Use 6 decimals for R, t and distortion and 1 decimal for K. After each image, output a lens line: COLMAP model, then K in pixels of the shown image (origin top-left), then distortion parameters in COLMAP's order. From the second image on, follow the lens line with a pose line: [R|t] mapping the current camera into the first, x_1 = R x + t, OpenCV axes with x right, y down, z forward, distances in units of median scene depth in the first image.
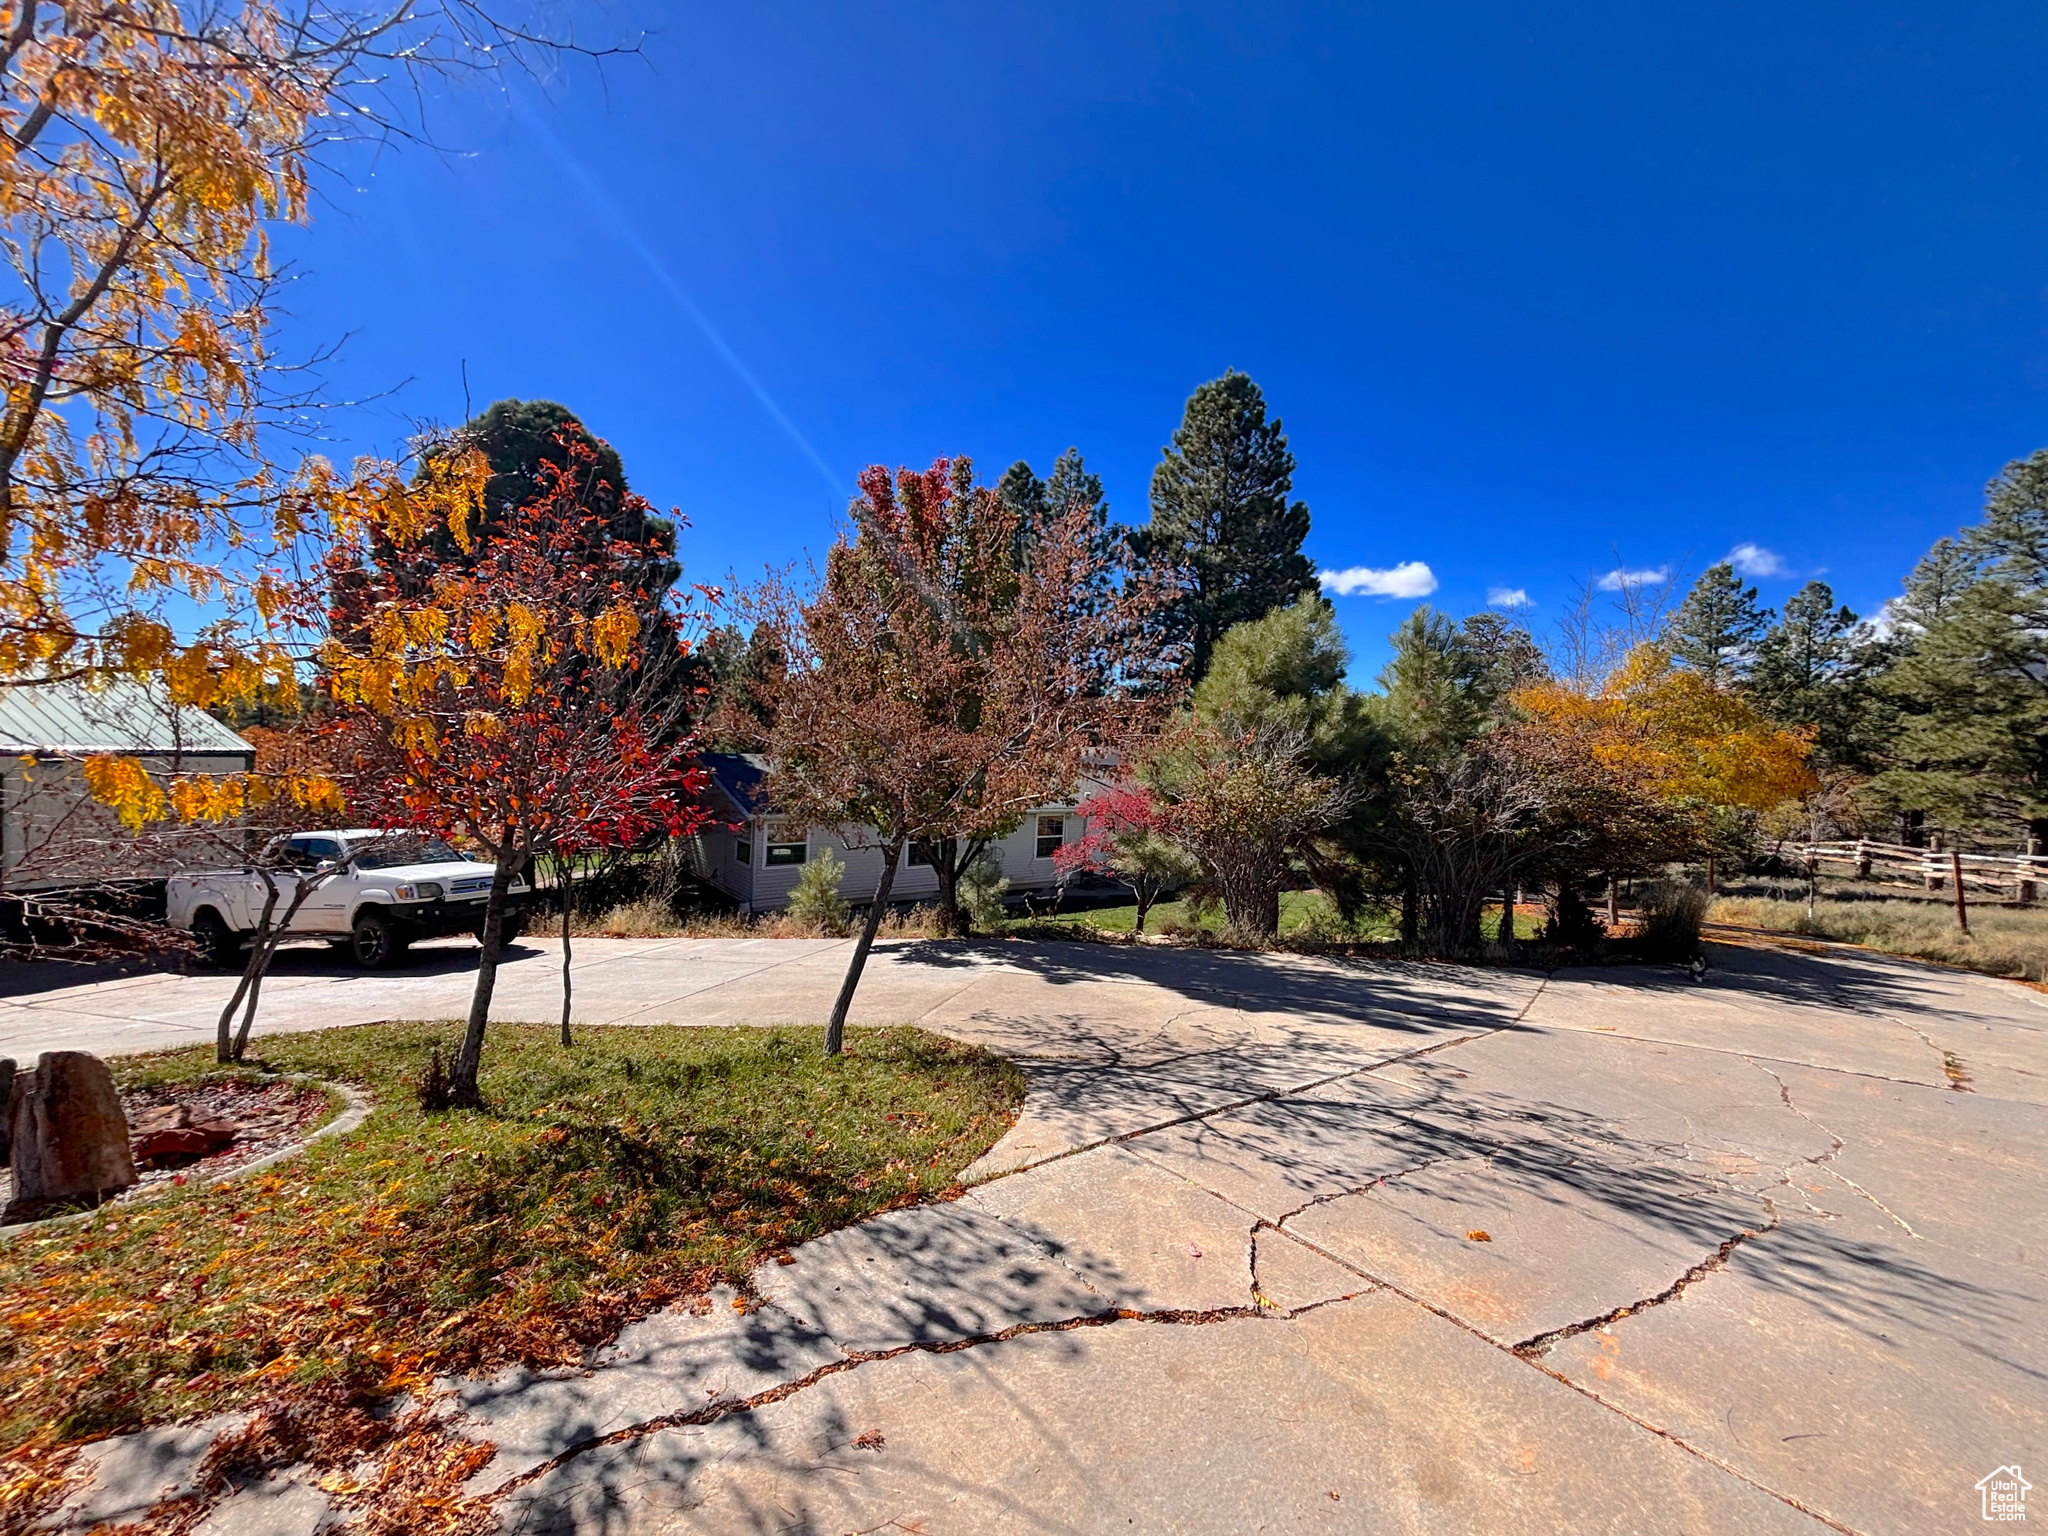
lens RADIAL K [[819.6, 0, 1020.9], [0, 819.6, 769.5], [0, 0, 1]] dist [-0.004124, 0.001522]
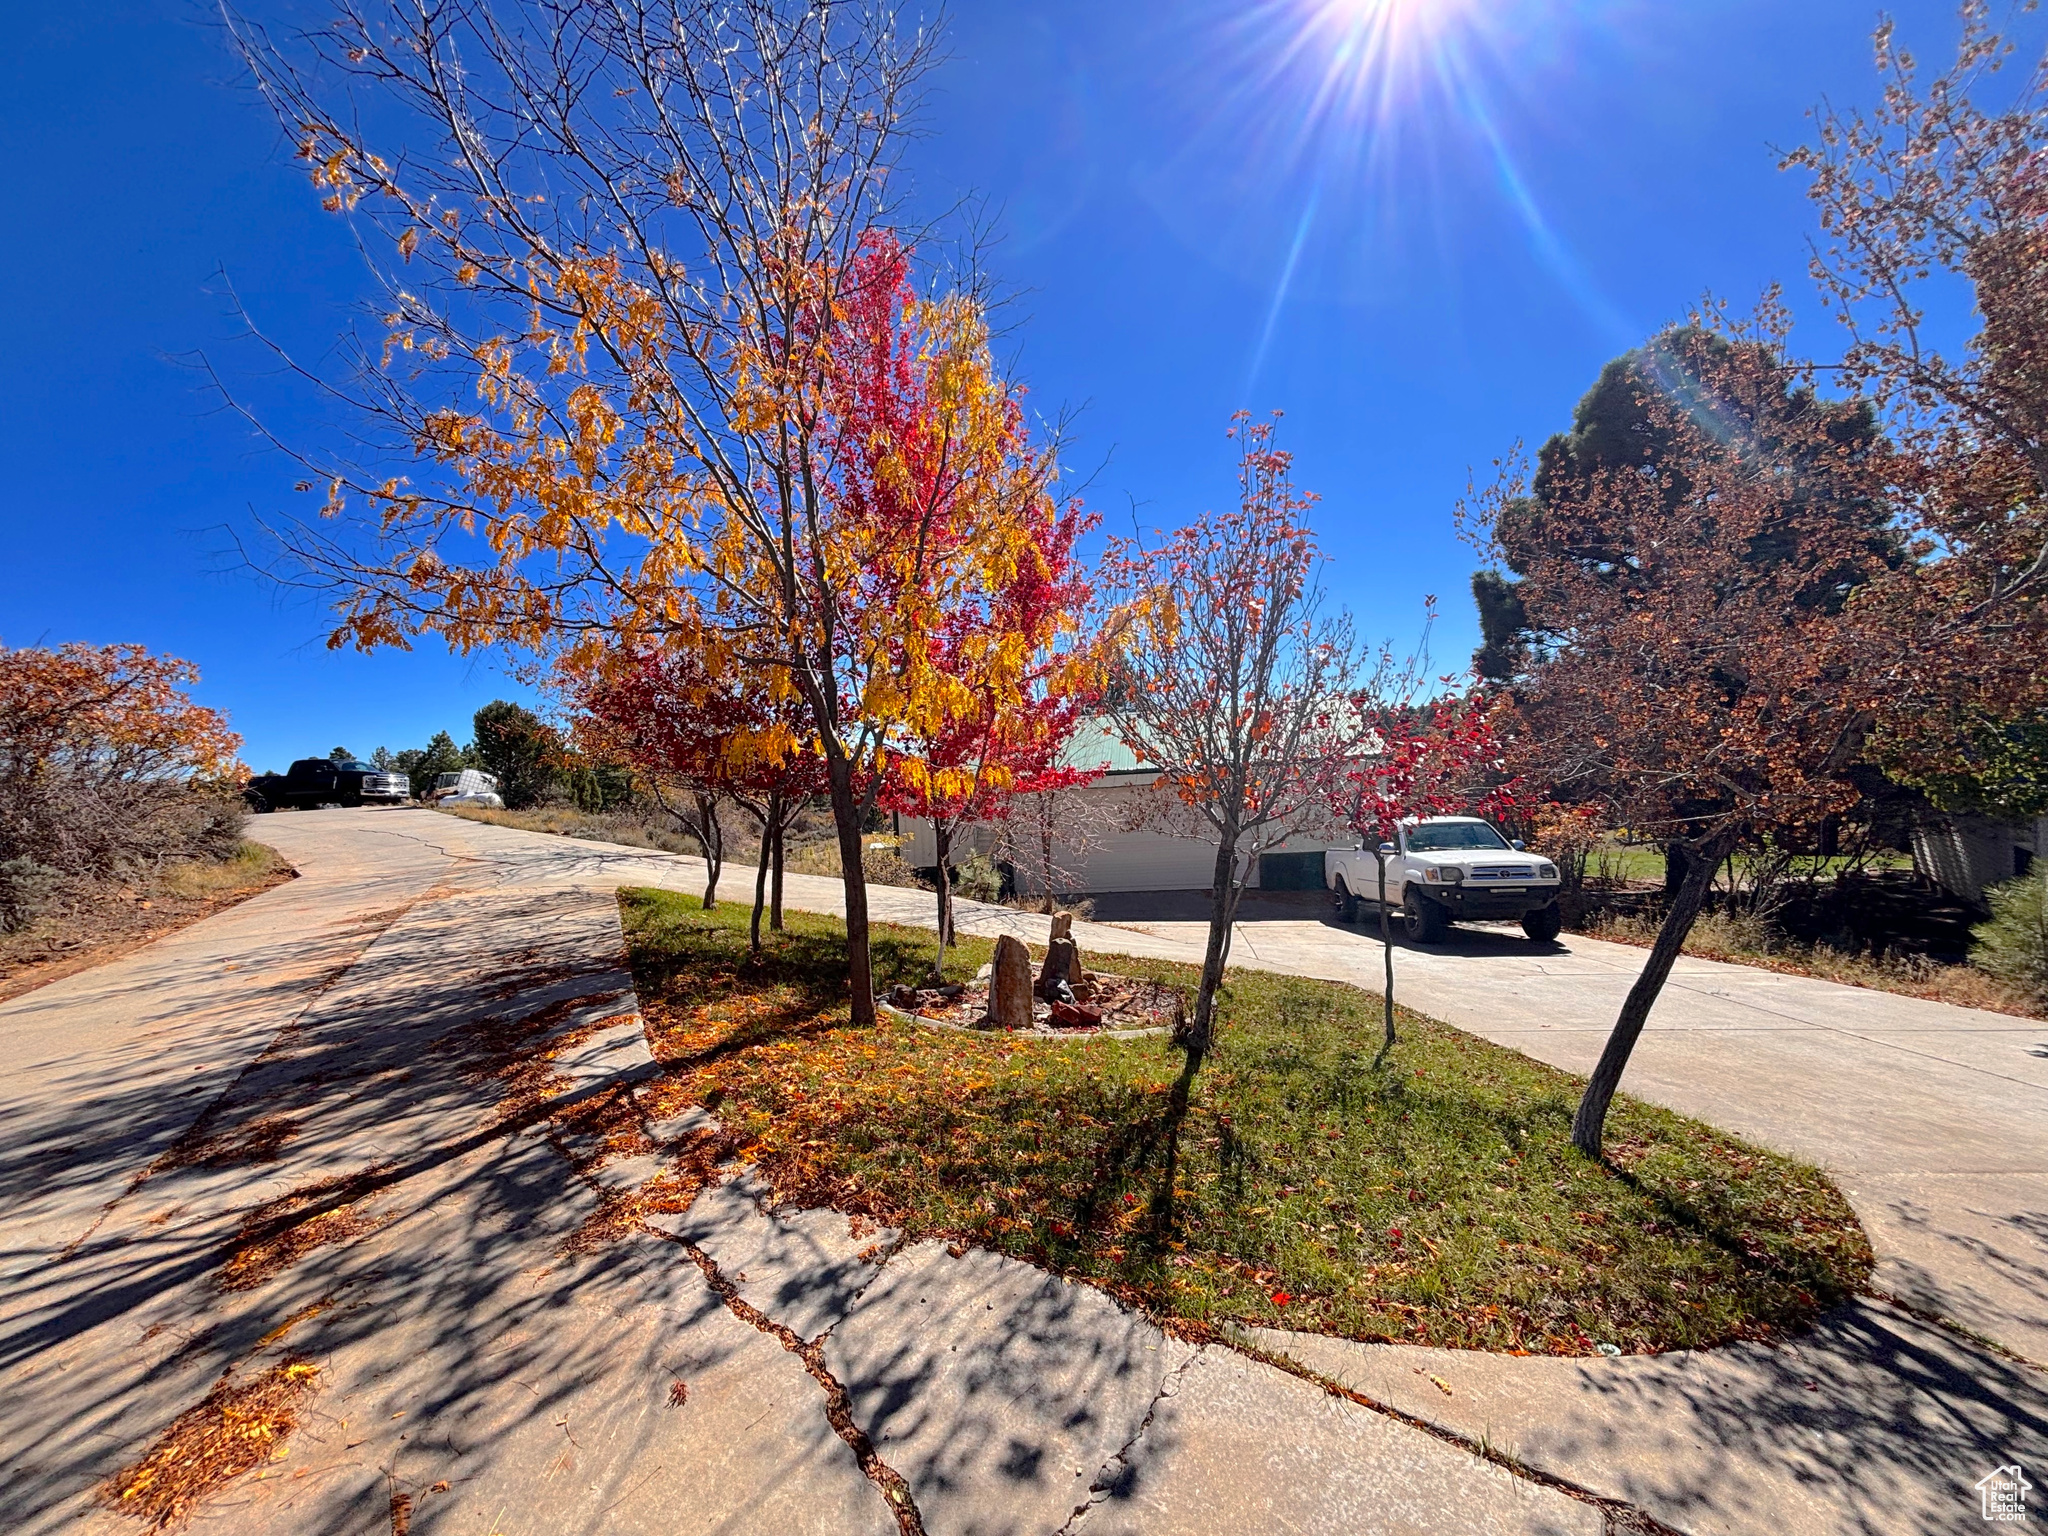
lens RADIAL K [[819.6, 0, 1021.3], [0, 819.6, 764.6], [0, 0, 1]] dist [-0.004124, 0.001522]
pose [[0.257898, -0.048636, -0.964947, 0.725261], [0.049937, 0.998068, -0.036959, 0.083754], [0.964881, -0.038655, 0.259829, 0.914342]]
